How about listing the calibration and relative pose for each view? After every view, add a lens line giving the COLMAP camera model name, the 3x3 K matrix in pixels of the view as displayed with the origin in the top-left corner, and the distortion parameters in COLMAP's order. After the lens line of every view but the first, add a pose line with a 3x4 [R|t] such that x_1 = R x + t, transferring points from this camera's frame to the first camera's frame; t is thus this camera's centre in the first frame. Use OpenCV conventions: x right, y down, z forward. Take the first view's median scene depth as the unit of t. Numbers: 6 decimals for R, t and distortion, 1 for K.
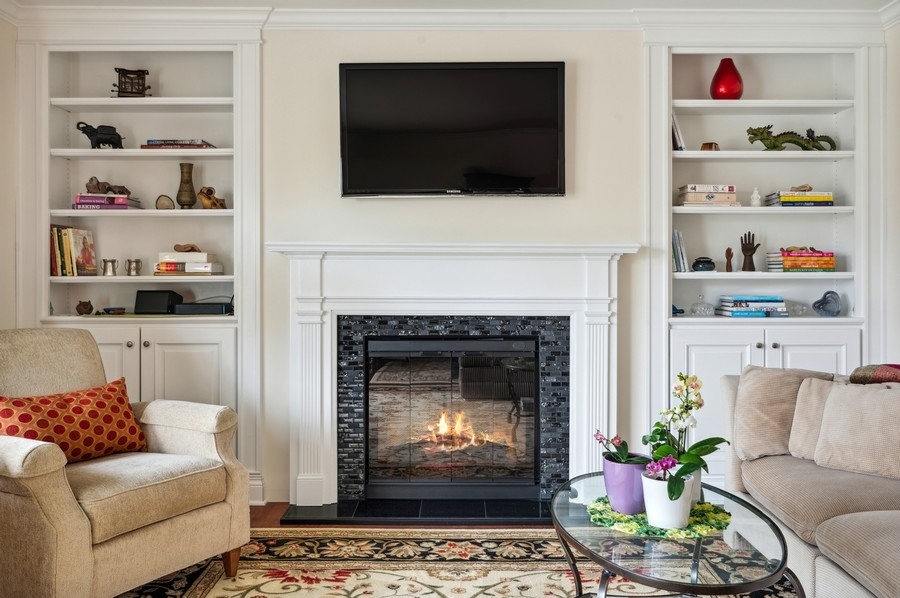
lens RADIAL K [[777.7, 0, 435.0], [0, 777.7, 273.3], [0, 0, 1]] dist [-0.032166, 0.024064]
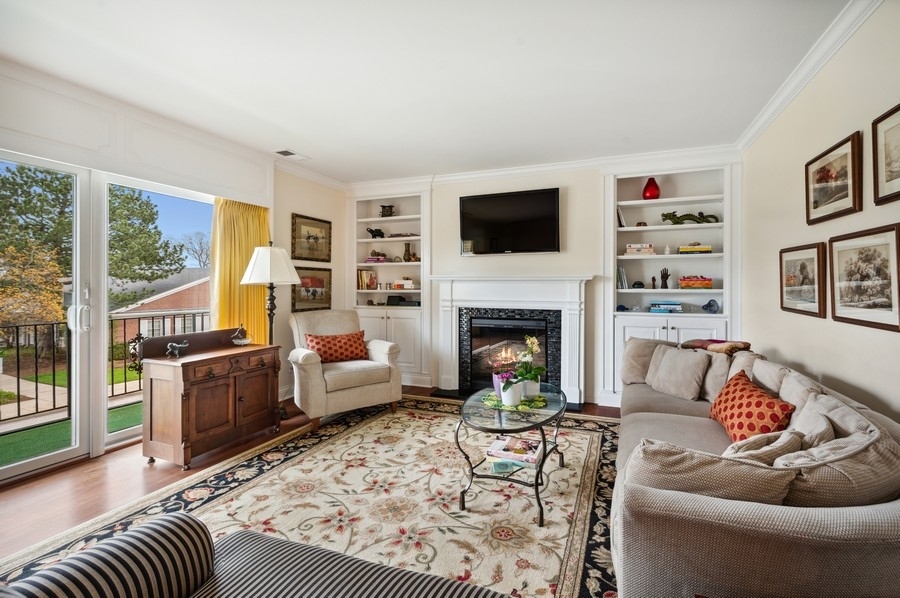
lens RADIAL K [[373.7, 0, 484.6], [0, 373.7, 288.7], [0, 0, 1]] dist [-0.004596, 0.000903]
pose [[0.942599, 0.002968, -0.333915, 0.307131], [-0.003684, 0.999992, -0.001511, 0.000560], [0.333908, 0.002655, 0.942602, -0.012102]]
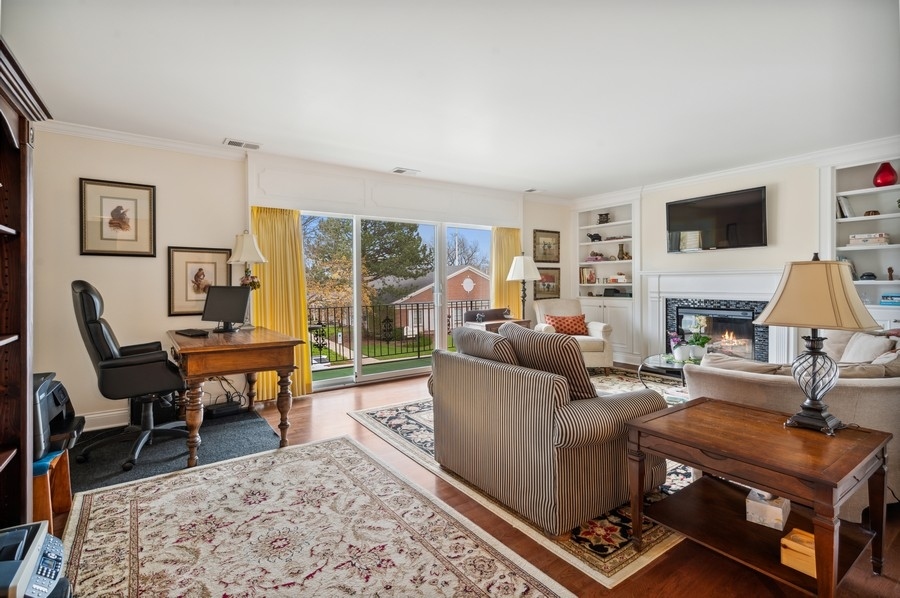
lens RADIAL K [[414.7, 0, 452.6], [0, 414.7, 289.5], [0, 0, 1]] dist [-0.015254, 0.001311]
pose [[0.563992, 0.008584, -0.825736, 0.617002], [0.005023, 0.999892, 0.013826, 0.001091], [0.825765, -0.011946, 0.563888, -0.391283]]
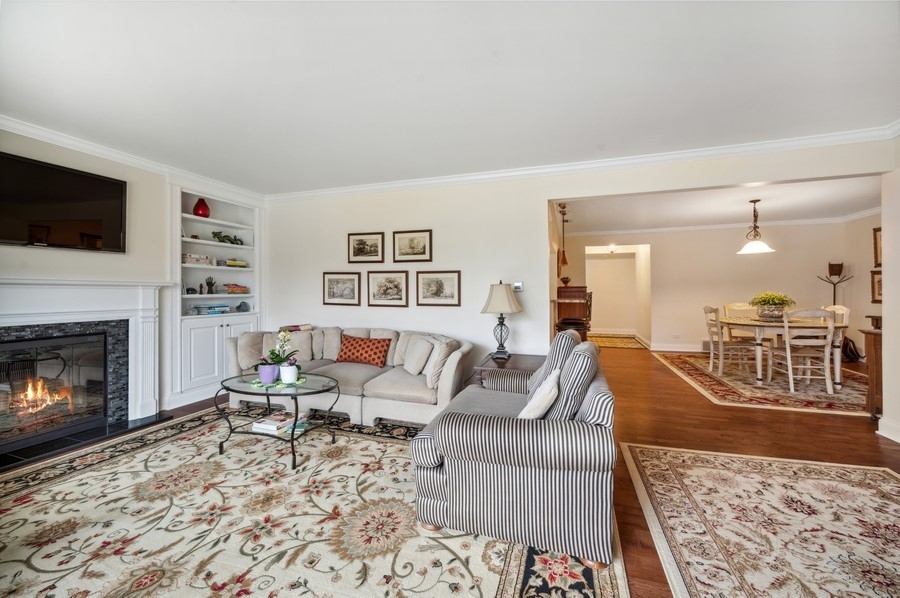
lens RADIAL K [[373.7, 0, 437.0], [0, 373.7, 288.4], [0, 0, 1]] dist [-0.004596, 0.000903]
pose [[0.347205, 0.006552, 0.937766, -0.403694], [0.009073, 0.999905, -0.010345, -0.002037], [-0.937745, 0.012101, 0.347113, -0.001269]]
